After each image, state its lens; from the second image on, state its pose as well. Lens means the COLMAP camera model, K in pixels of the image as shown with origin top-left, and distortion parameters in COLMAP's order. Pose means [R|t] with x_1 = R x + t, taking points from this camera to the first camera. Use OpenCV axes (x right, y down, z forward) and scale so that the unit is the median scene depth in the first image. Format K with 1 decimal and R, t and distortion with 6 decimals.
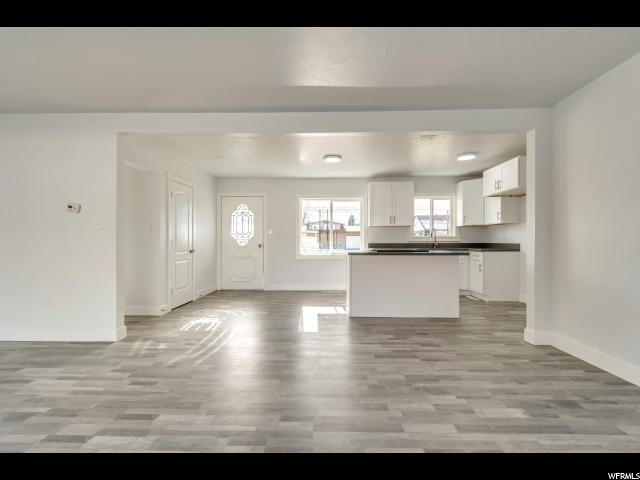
lens RADIAL K [[289.5, 0, 322.2], [0, 289.5, 240.3], [0, 0, 1]] dist [-0.000171, -0.000118]
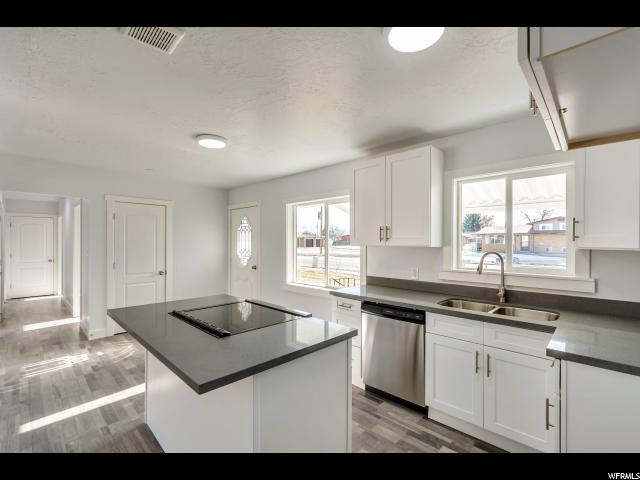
lens RADIAL K [[289.5, 0, 322.2], [0, 289.5, 240.3], [0, 0, 1]] dist [-0.000171, -0.000118]
pose [[0.736849, -0.000568, -0.676057, 0.494995], [-0.003617, 0.999982, -0.004782, -0.057254], [0.676047, 0.005969, 0.736834, 0.567511]]
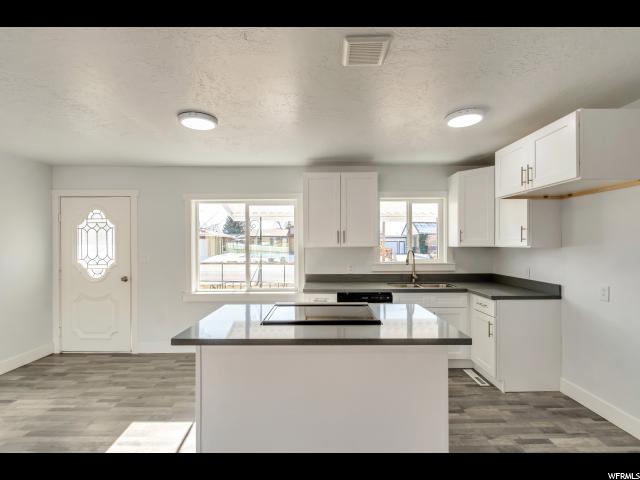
lens RADIAL K [[309.6, 0, 321.1], [0, 309.6, 244.6], [0, 0, 1]] dist [-0.000197, -0.000081]
pose [[0.999603, -0.001997, 0.028099, 0.184036], [0.001911, 0.999993, 0.003087, -0.057088], [-0.028105, -0.003032, 0.999600, 0.369386]]
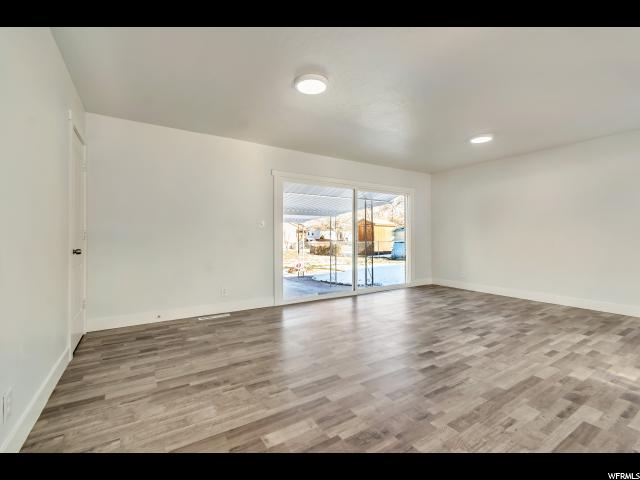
lens RADIAL K [[289.5, 0, 322.2], [0, 289.5, 240.3], [0, 0, 1]] dist [-0.000171, -0.000118]
pose [[-0.833459, 0.009335, -0.552503, 0.307047], [0.005436, 0.999947, 0.008695, 0.002295], [0.552555, 0.004244, -0.833466, 0.536621]]
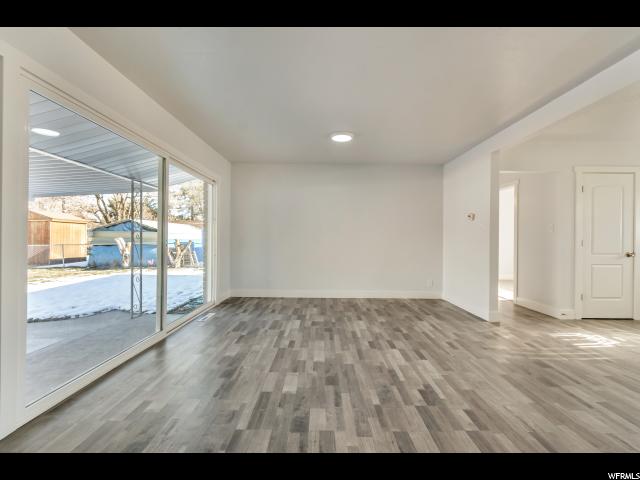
lens RADIAL K [[289.5, 0, 322.2], [0, 289.5, 240.3], [0, 0, 1]] dist [-0.000171, -0.000118]
pose [[0.018649, 0.003517, -0.999820, 0.260745], [-0.004225, 0.999985, 0.003439, -0.000082], [0.999817, 0.004160, 0.018664, 0.131753]]
